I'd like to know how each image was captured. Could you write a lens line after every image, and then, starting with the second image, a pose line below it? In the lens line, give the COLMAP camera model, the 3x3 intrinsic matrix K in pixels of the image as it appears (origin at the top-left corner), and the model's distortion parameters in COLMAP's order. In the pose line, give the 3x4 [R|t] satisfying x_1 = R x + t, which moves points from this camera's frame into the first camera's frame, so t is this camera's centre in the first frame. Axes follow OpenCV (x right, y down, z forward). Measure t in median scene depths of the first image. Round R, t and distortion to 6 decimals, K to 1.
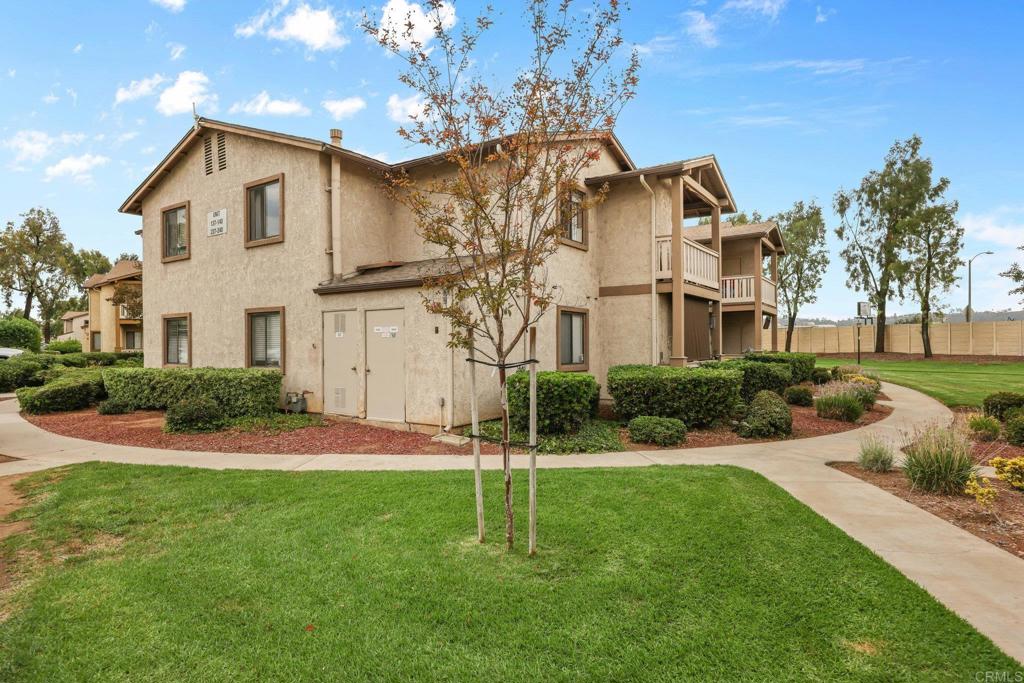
lens RADIAL K [[549.2, 0, 512.0], [0, 549.2, 341.5], [0, 0, 1]] dist [0.001829, 0.000155]
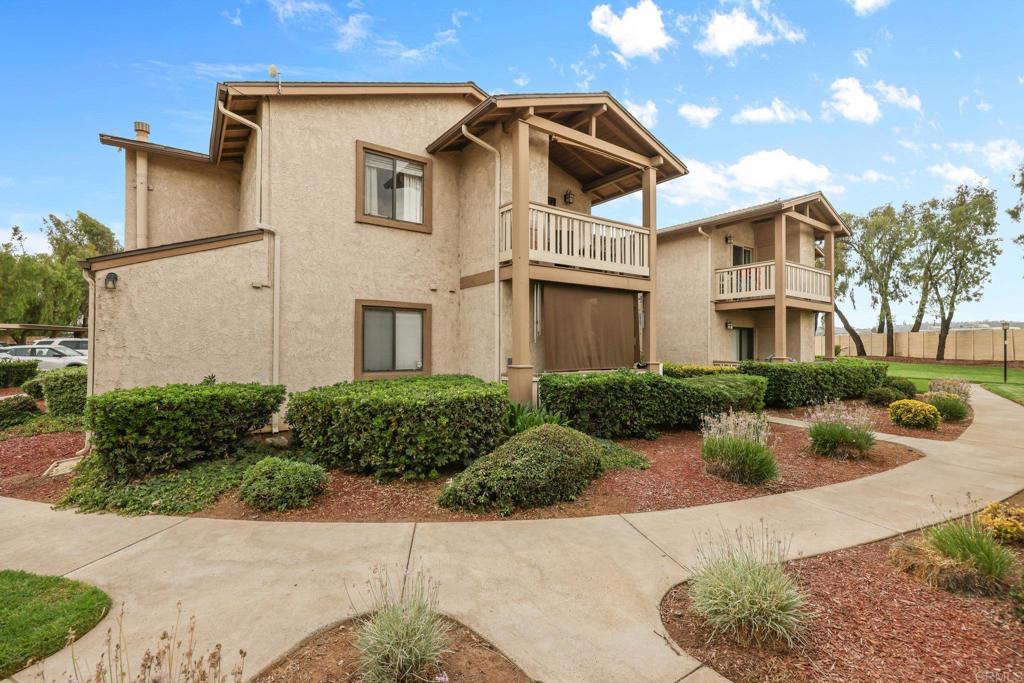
lens RADIAL K [[452.2, 0, 506.5], [0, 452.2, 340.6], [0, 0, 1]] dist [0.001782, 0.000317]
pose [[0.939366, 0.002891, -0.342904, 0.462736], [-0.005432, 0.999964, -0.006451, -0.001045], [0.342873, 0.007922, 0.939348, 0.395544]]
